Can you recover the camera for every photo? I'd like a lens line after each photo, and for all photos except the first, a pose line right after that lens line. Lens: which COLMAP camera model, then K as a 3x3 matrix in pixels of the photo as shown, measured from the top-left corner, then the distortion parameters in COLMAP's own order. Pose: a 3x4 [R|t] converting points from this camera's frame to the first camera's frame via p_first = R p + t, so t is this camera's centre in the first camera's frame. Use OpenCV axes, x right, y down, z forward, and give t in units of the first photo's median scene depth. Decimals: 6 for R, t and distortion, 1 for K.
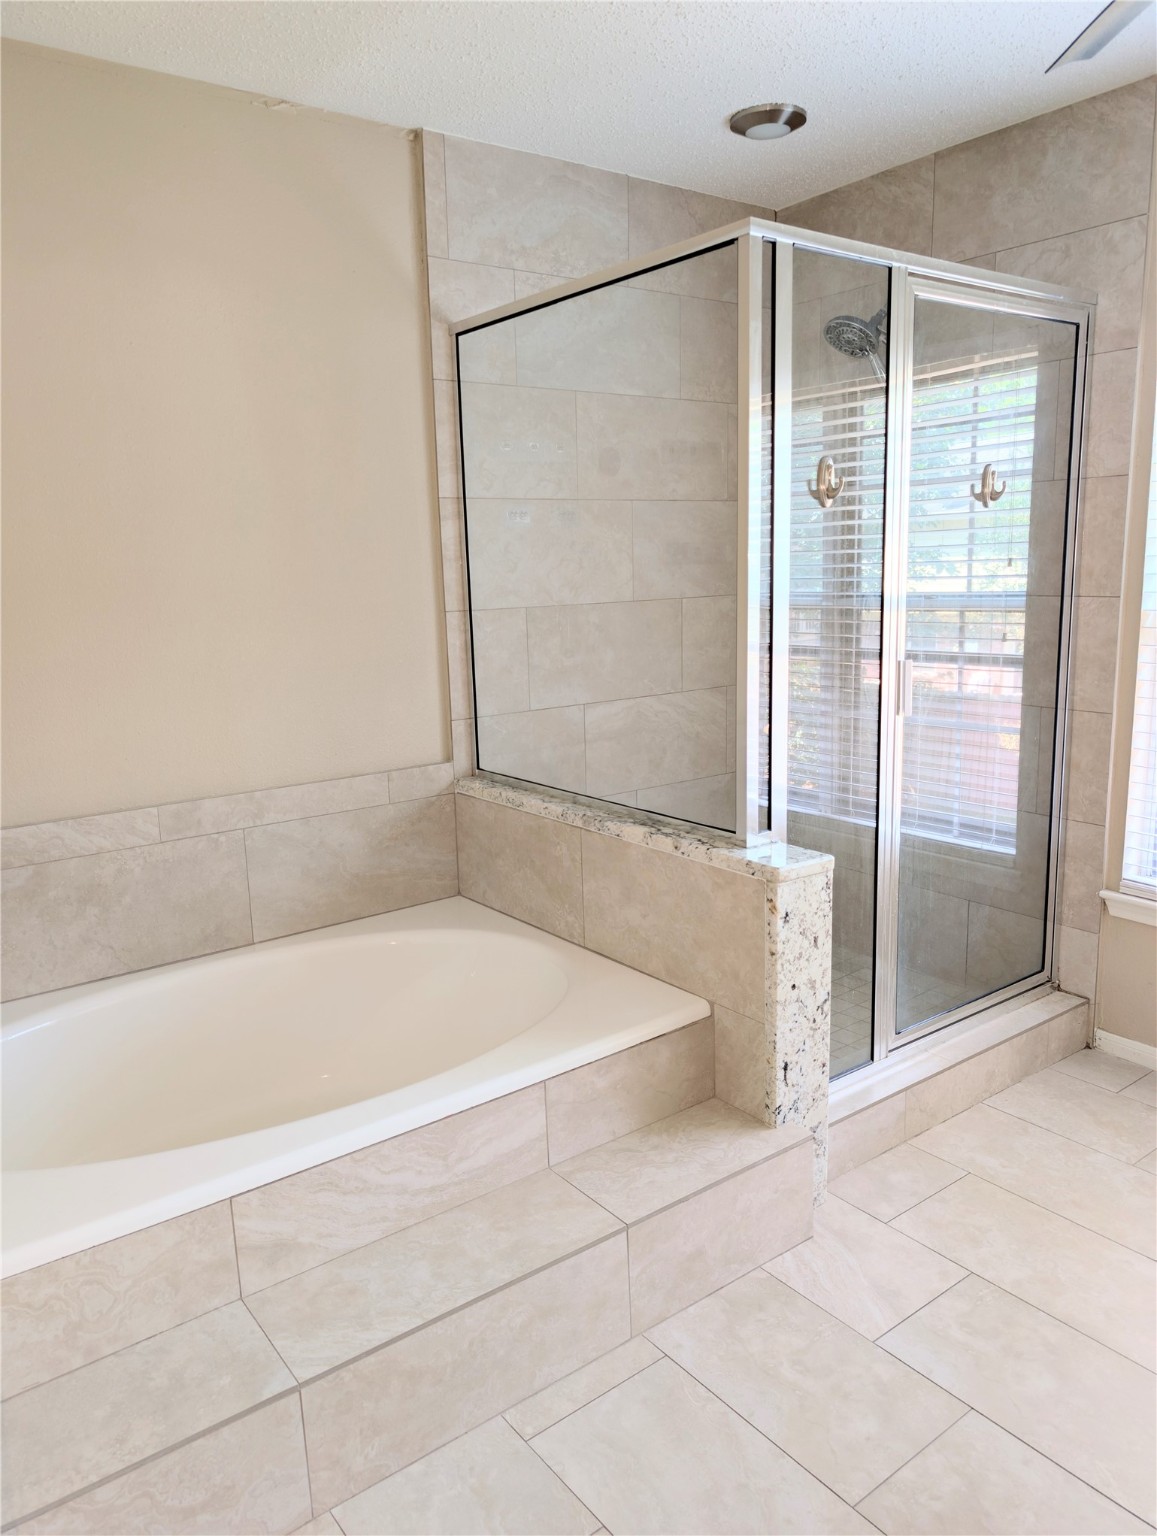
lens RADIAL K [[1101.9, 0, 577.0], [0, 1101.9, 773.2], [0, 0, 1]] dist [0.009589, -0.006508]
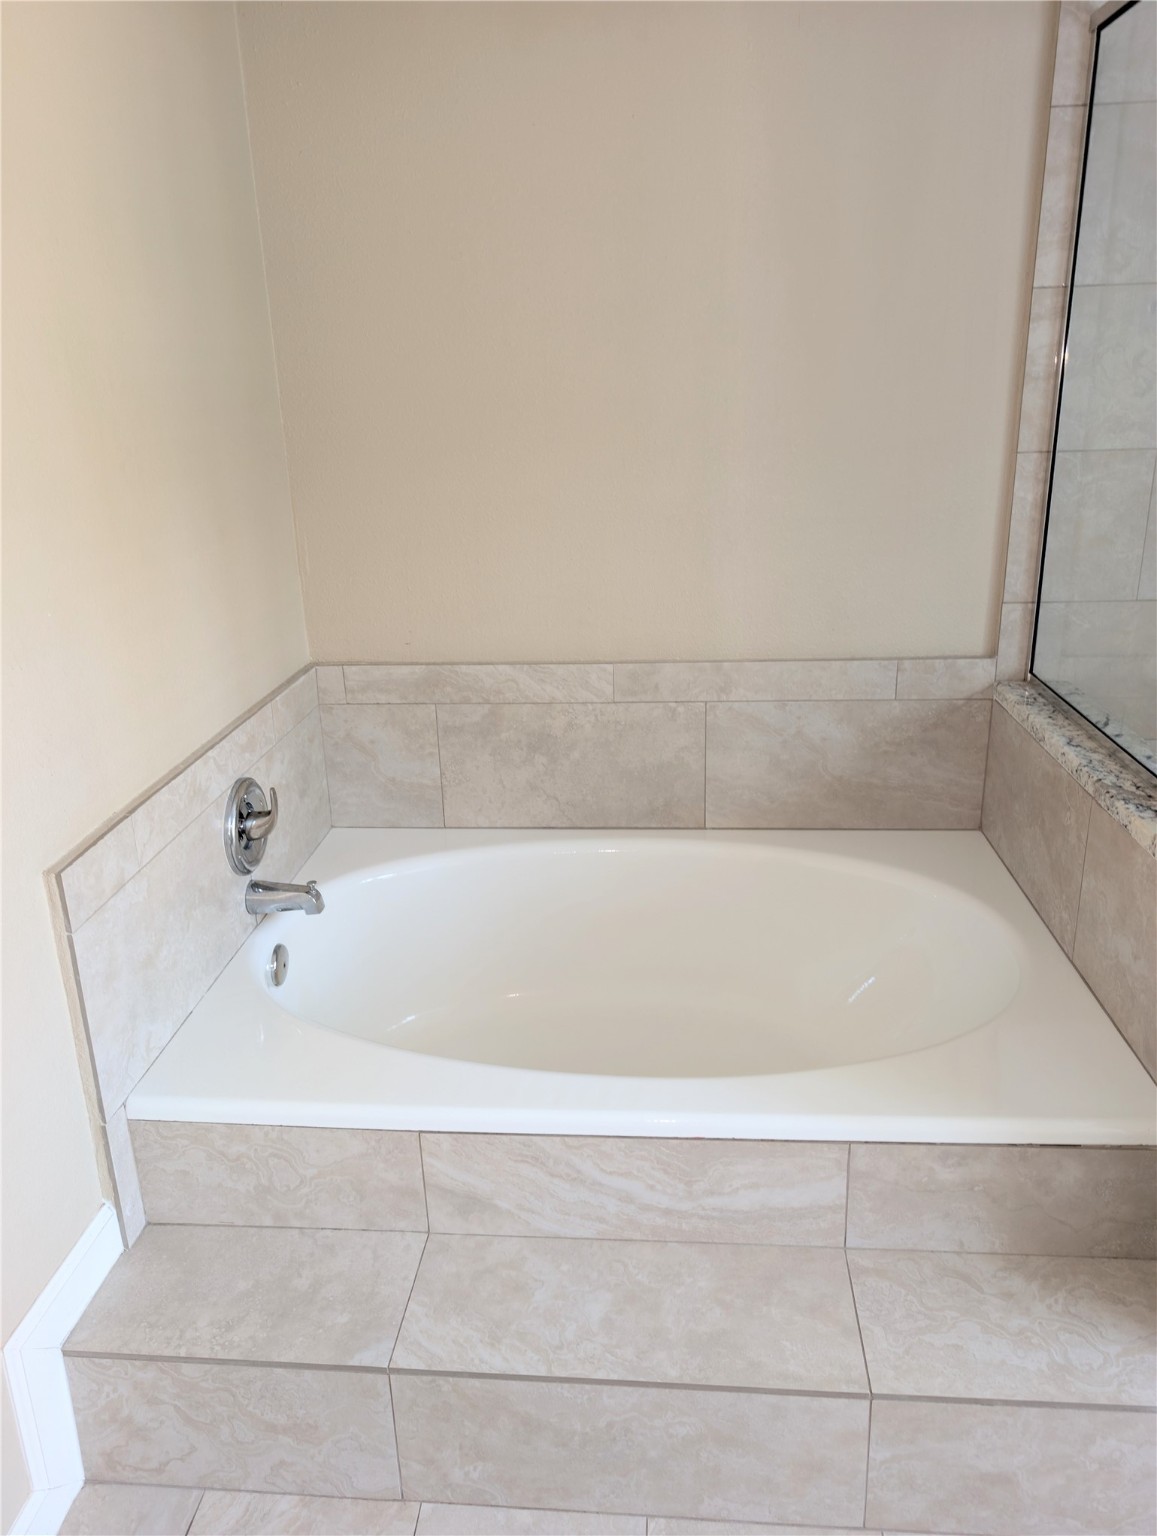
lens RADIAL K [[1101.9, 0, 577.6], [0, 1101.9, 759.7], [0, 0, 1]] dist [0.009589, -0.006508]
pose [[0.747379, 0.221639, -0.626339, 0.222808], [-0.117097, 0.971902, 0.204194, -0.088743], [0.653997, -0.079268, 0.752333, 0.334887]]
